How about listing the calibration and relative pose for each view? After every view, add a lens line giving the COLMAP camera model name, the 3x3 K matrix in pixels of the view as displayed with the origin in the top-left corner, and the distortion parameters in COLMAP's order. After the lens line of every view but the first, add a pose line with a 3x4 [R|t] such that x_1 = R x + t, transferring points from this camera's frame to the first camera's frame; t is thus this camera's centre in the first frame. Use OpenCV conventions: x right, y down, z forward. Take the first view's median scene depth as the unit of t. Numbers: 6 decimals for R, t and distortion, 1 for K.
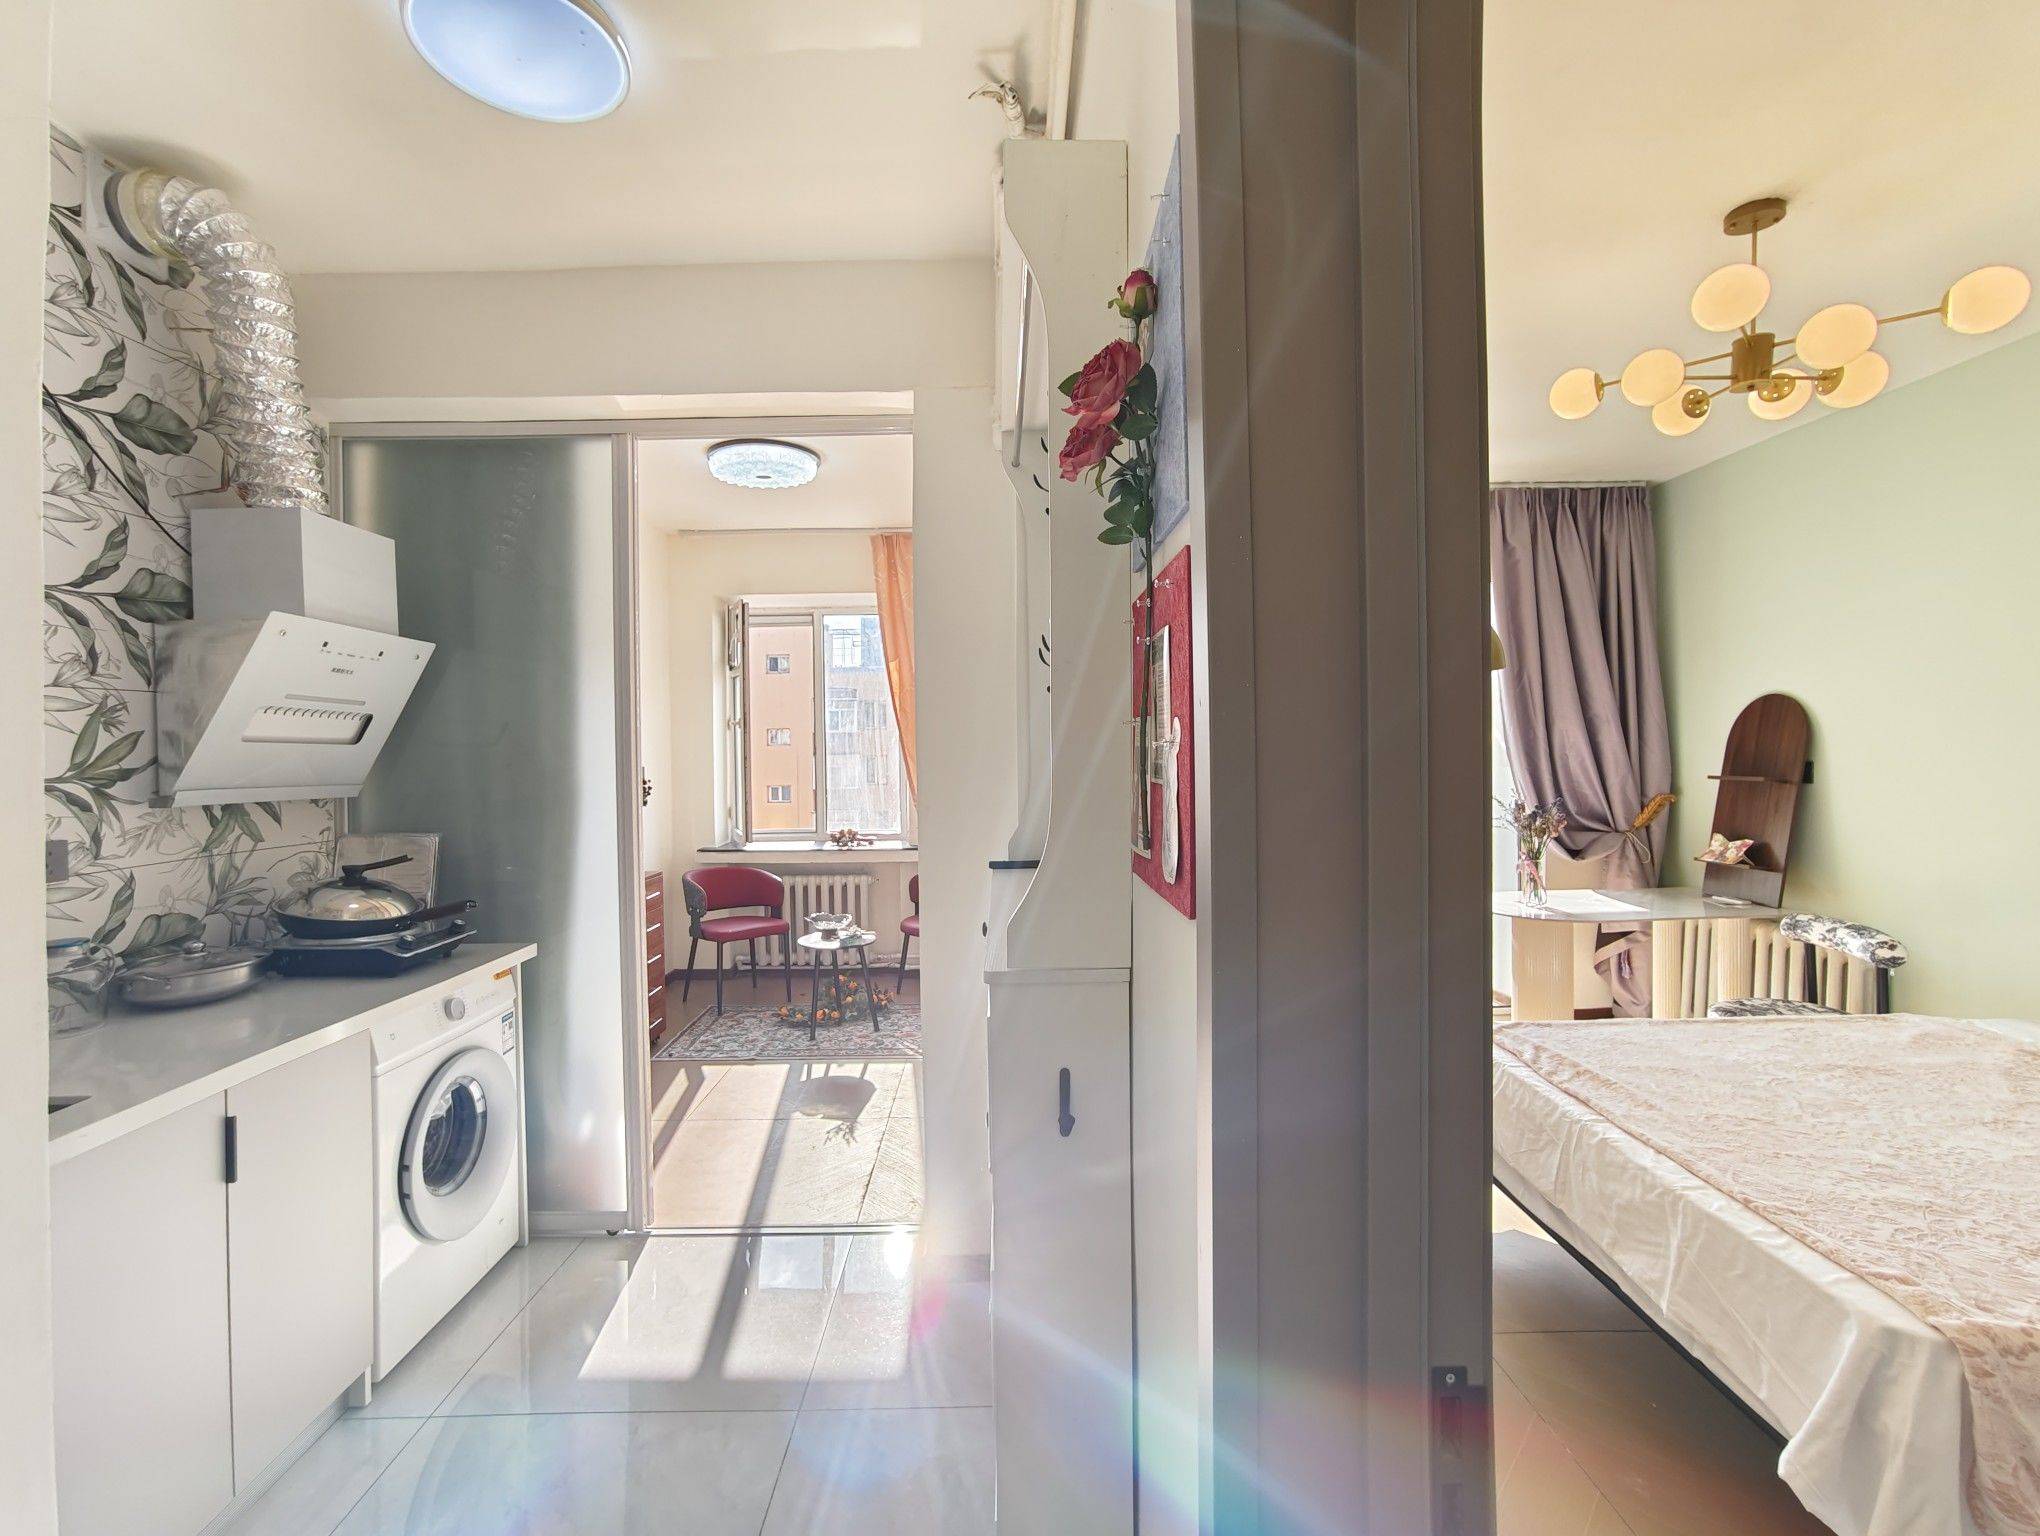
lens RADIAL K [[897.6, 0, 1025.2], [0, 897.6, 766.7], [0, 0, 1]] dist [-0.023107, 0.009879]
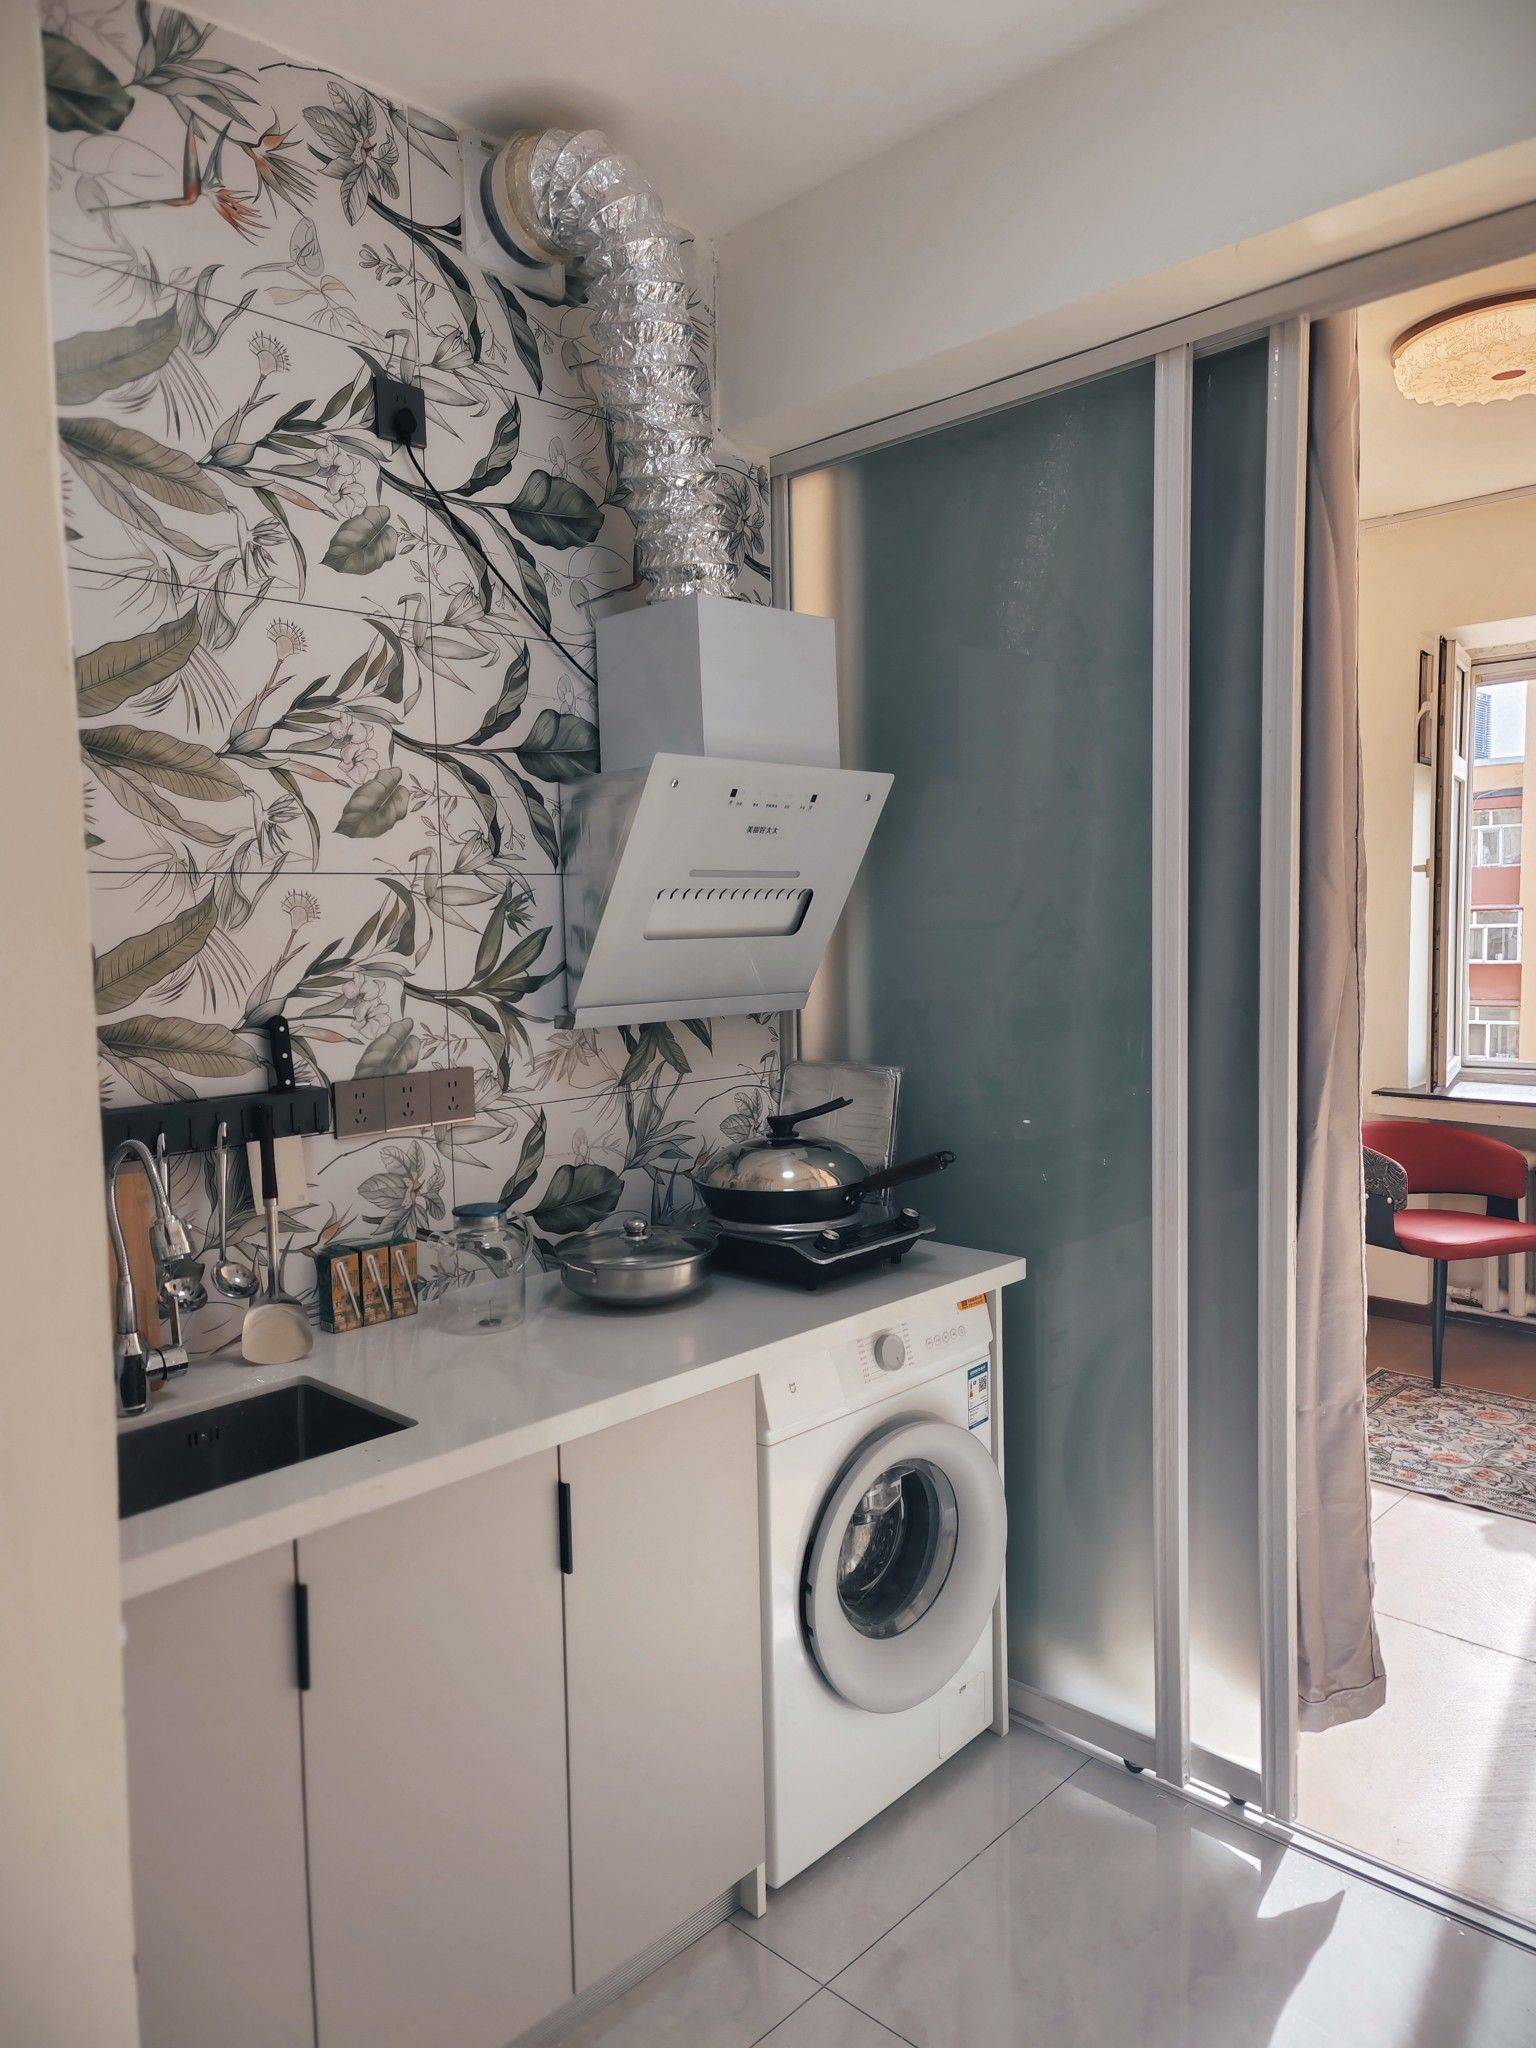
lens RADIAL K [[1421.7, 0, 790.5], [0, 1421.7, 1039.8], [0, 0, 1]] dist [0.036972, 0.022984]
pose [[0.721589, 0.052208, -0.690350, 0.005721], [0.003381, 0.996875, 0.078923, -0.038620], [0.692313, -0.059285, 0.719158, 0.251573]]
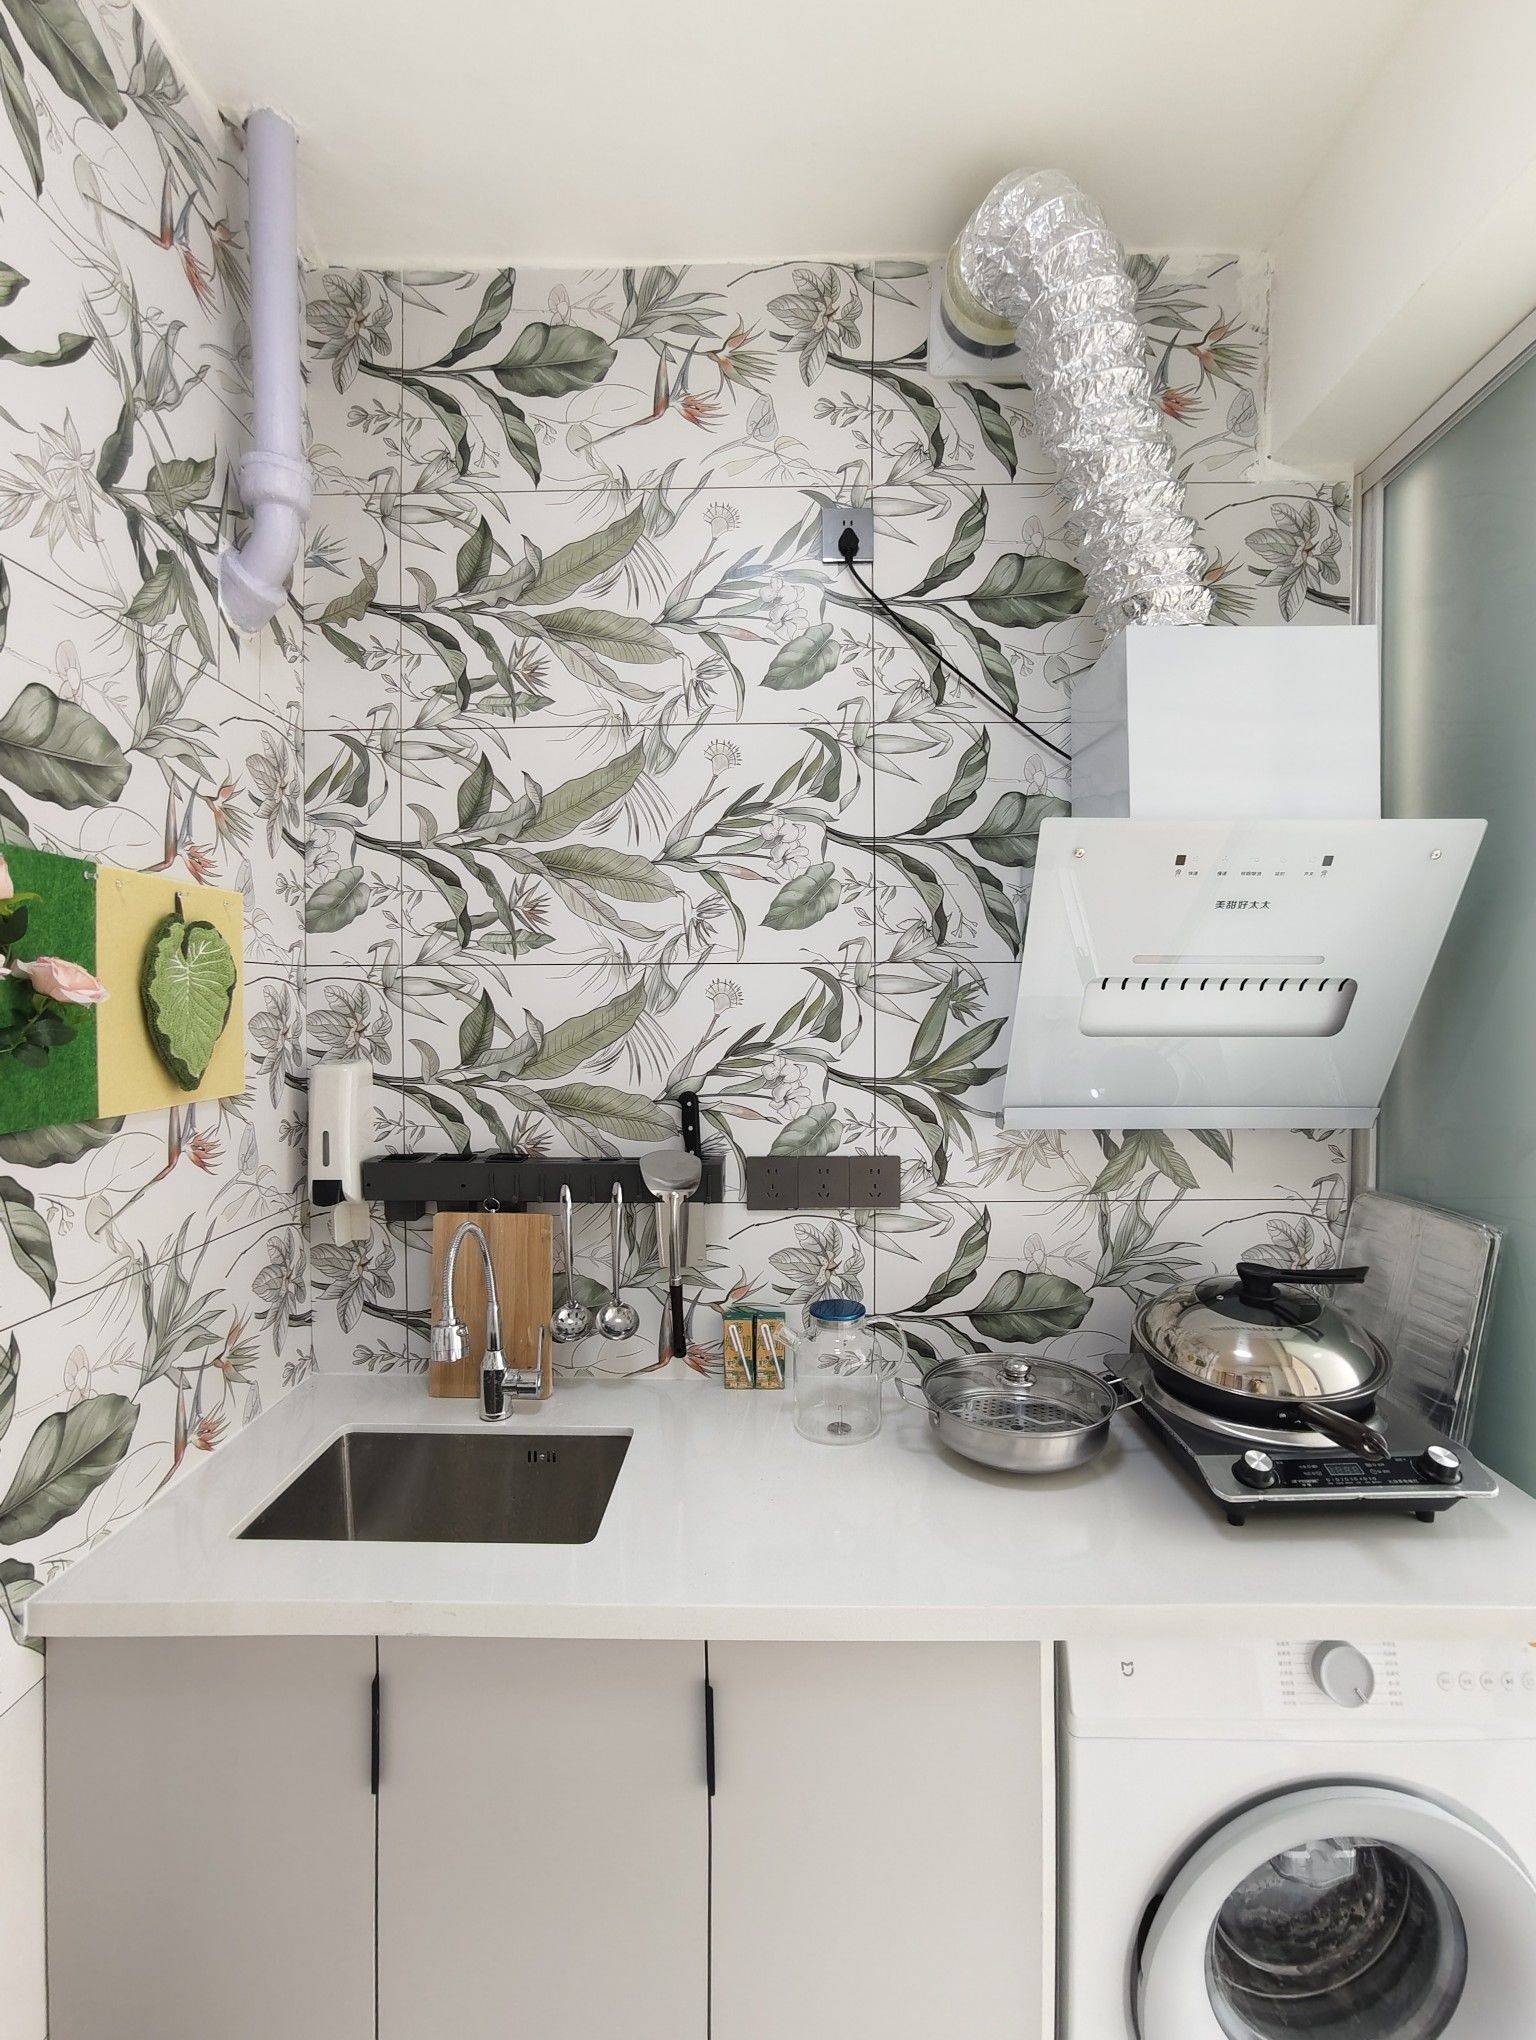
lens RADIAL K [[897.6, 0, 781.4], [0, 897.6, 1016.3], [0, 0, 1]] dist [-0.023107, 0.009879]
pose [[-0.018069, 0.015222, -0.999721, -0.253942], [-0.019246, 0.999694, 0.015569, -0.048217], [0.999651, 0.019522, -0.017770, 0.819142]]
